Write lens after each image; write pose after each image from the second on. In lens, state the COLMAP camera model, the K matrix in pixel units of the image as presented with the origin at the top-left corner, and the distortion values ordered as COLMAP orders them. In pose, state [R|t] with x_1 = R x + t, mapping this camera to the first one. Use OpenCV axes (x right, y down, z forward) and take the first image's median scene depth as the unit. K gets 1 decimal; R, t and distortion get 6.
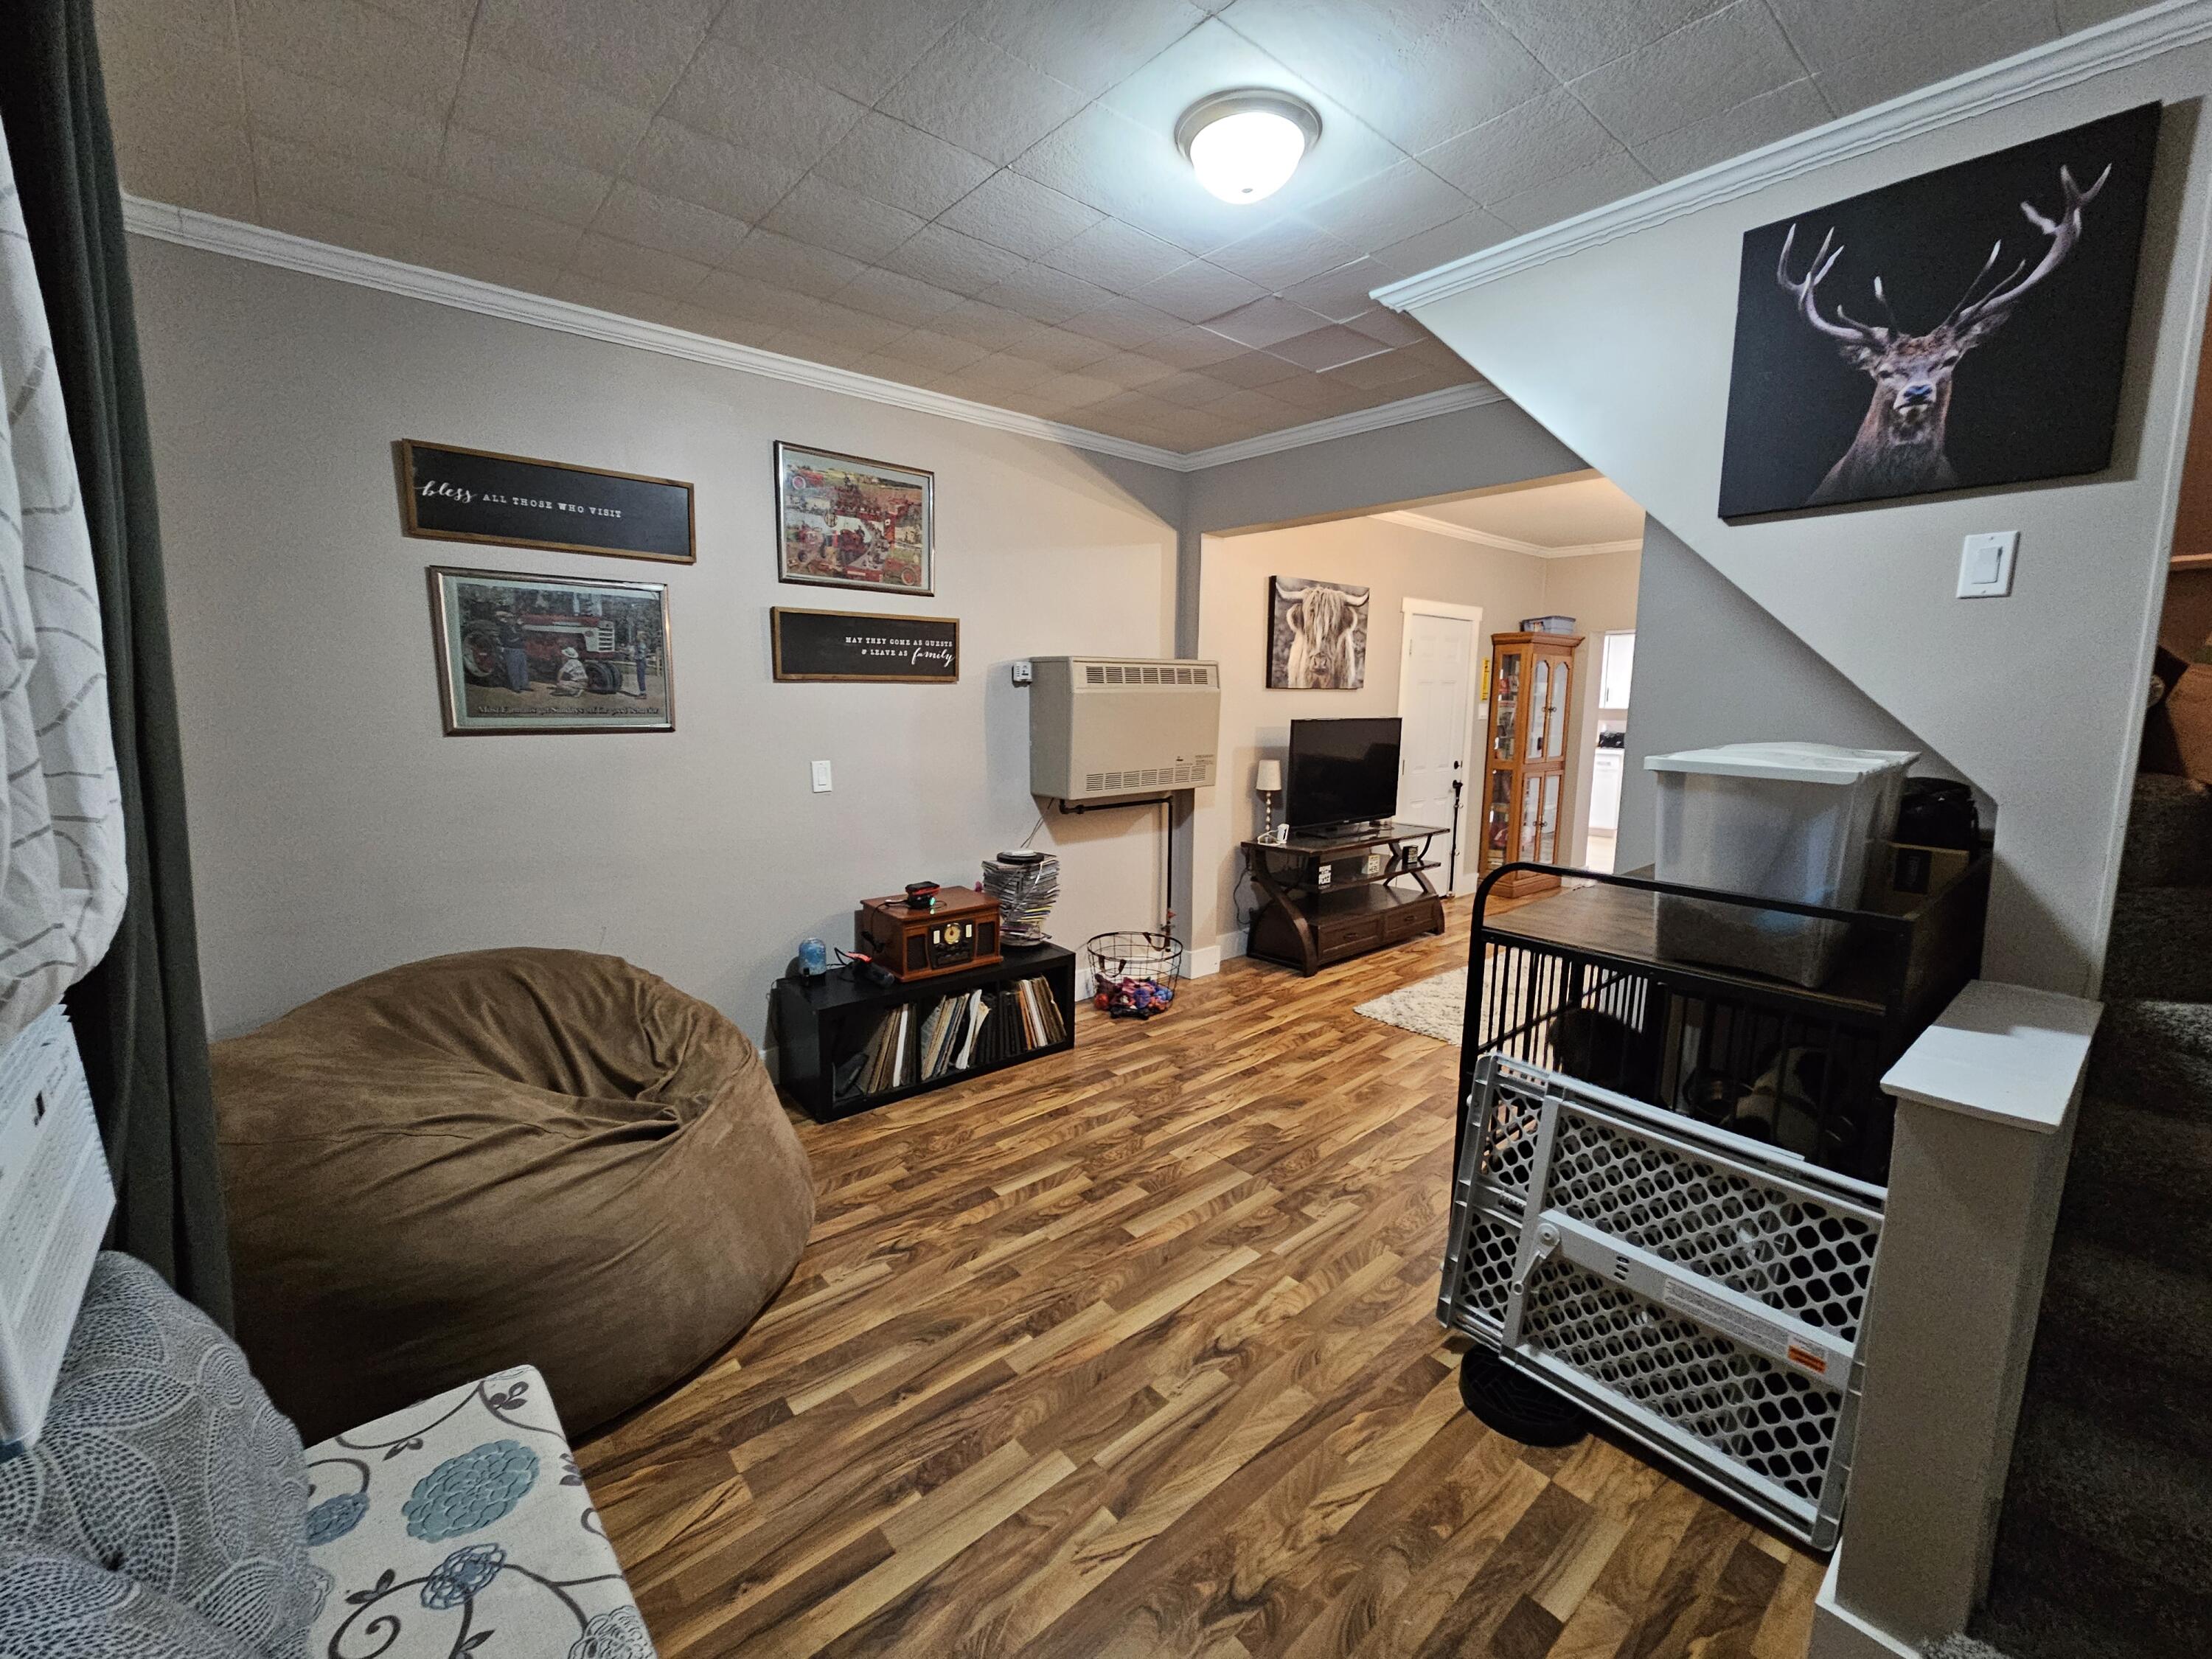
lens RADIAL K [[906.0, 0, 1106.8], [0, 906.0, 827.8], [0, 0, 1]] dist [-0.000284, 0.001146]
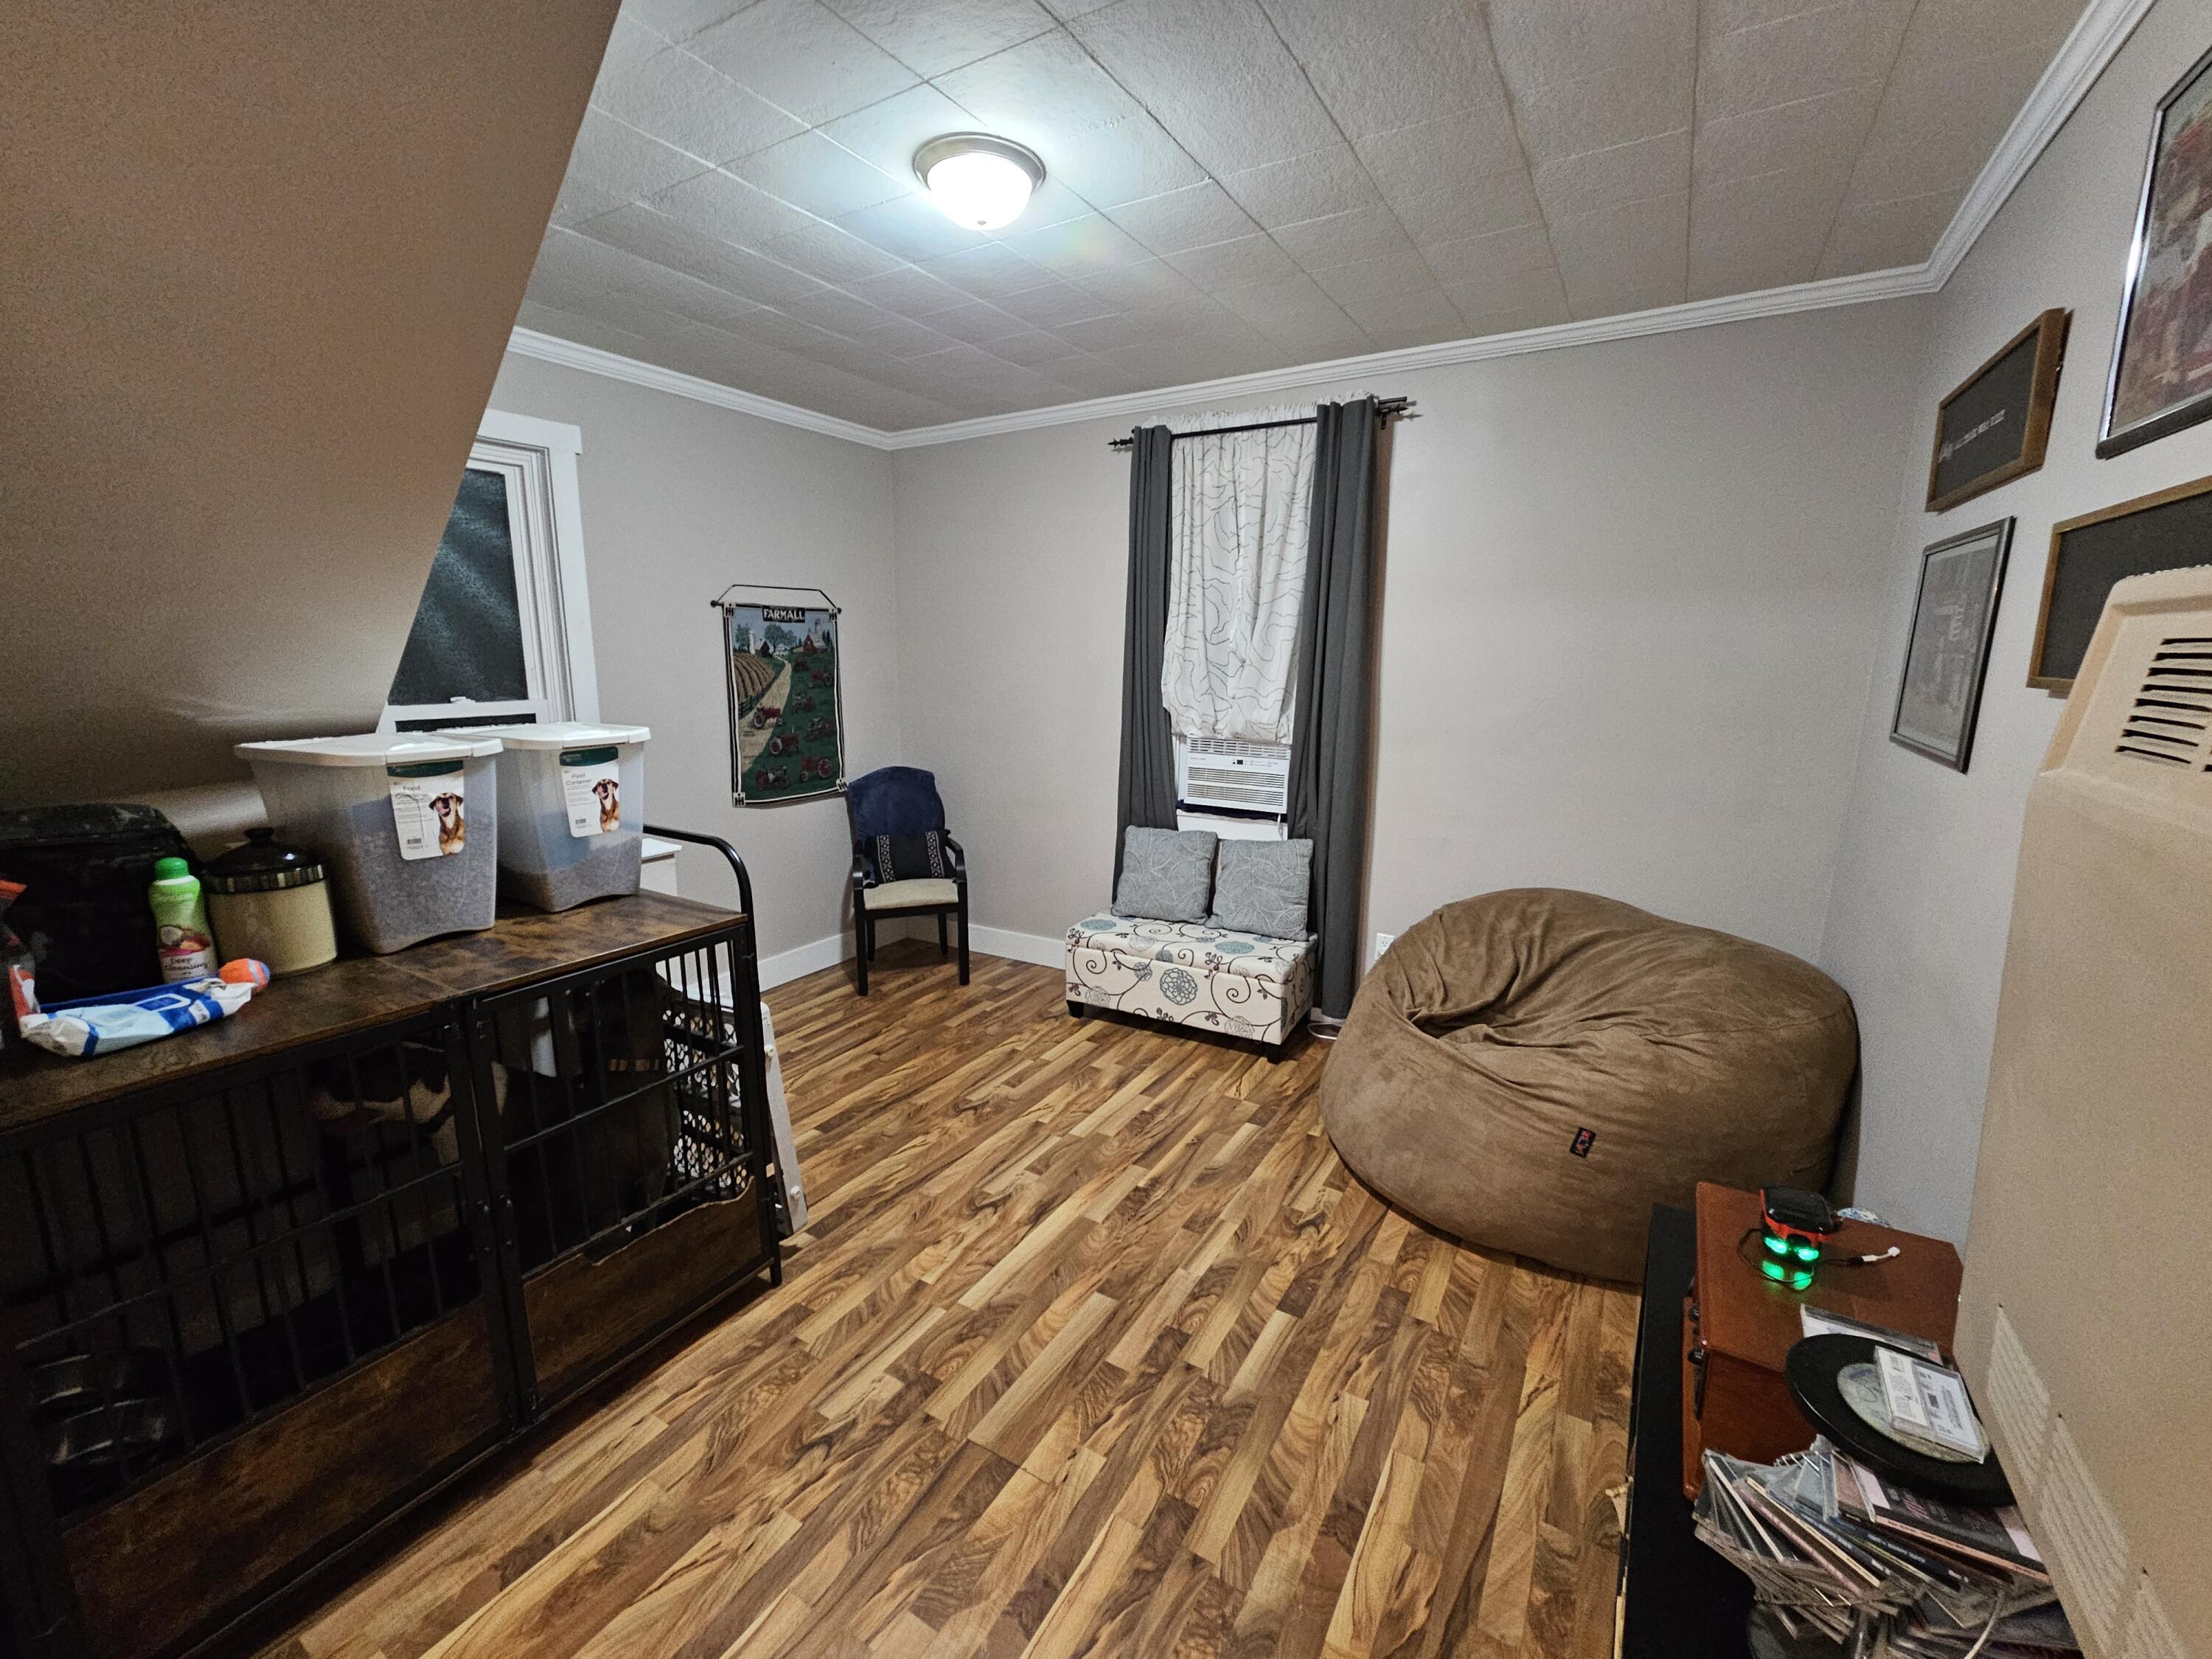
lens RADIAL K [[906.0, 0, 1104.4], [0, 906.0, 816.8], [0, 0, 1]] dist [-0.000284, 0.001146]
pose [[-0.951245, 0.043681, -0.305328, 0.284983], [-0.061537, 0.943142, 0.326645, -0.295682], [0.302236, 0.329508, -0.894471, 1.685222]]
